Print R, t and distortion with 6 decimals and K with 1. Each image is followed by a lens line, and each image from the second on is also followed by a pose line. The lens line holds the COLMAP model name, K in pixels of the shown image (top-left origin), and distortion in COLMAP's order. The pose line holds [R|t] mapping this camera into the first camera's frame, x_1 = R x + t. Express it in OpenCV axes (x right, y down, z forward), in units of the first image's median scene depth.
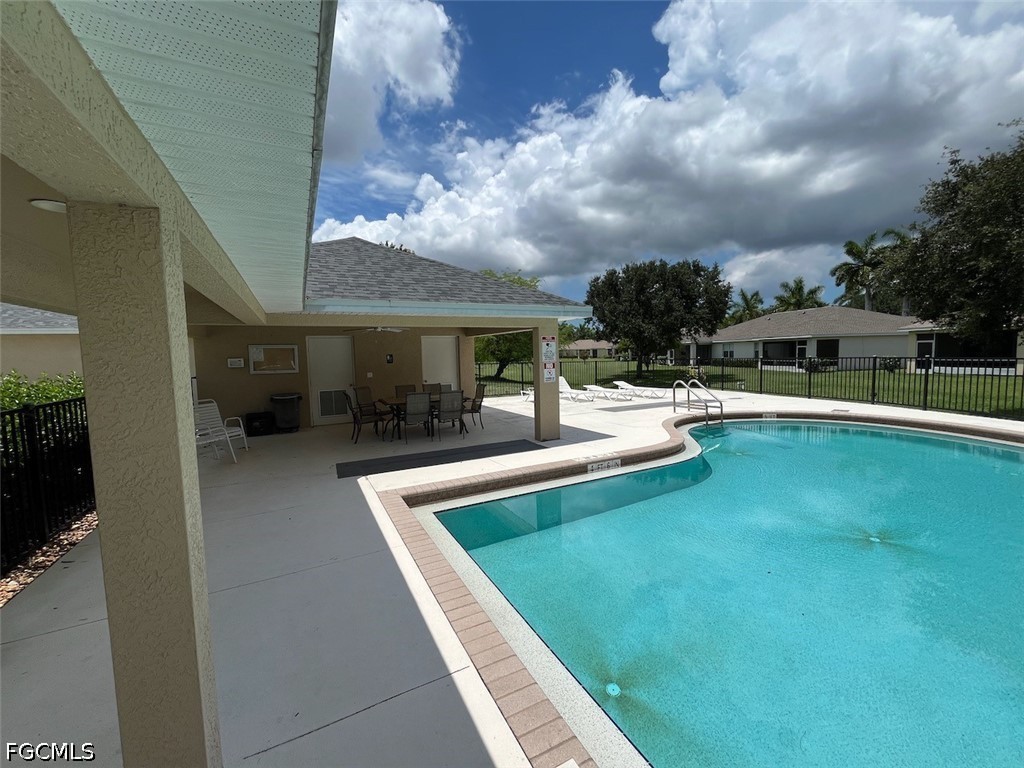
lens RADIAL K [[405.7, 0, 508.9], [0, 405.7, 381.7], [0, 0, 1]] dist [0.000910, -0.000065]
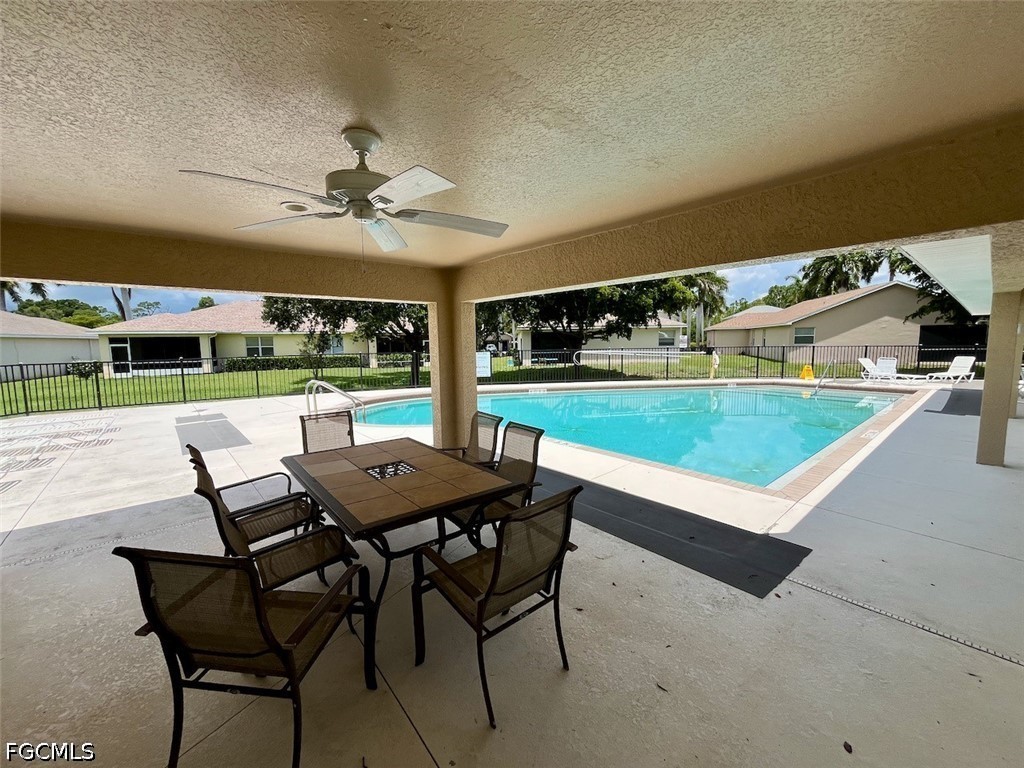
lens RADIAL K [[405.7, 0, 508.8], [0, 405.7, 382.4], [0, 0, 1]] dist [0.000910, -0.000065]
pose [[-0.245219, -0.070843, 0.966876, -0.168944], [0.088181, 0.991562, 0.095017, -0.018290], [-0.965449, 0.108560, -0.236903, 0.302535]]
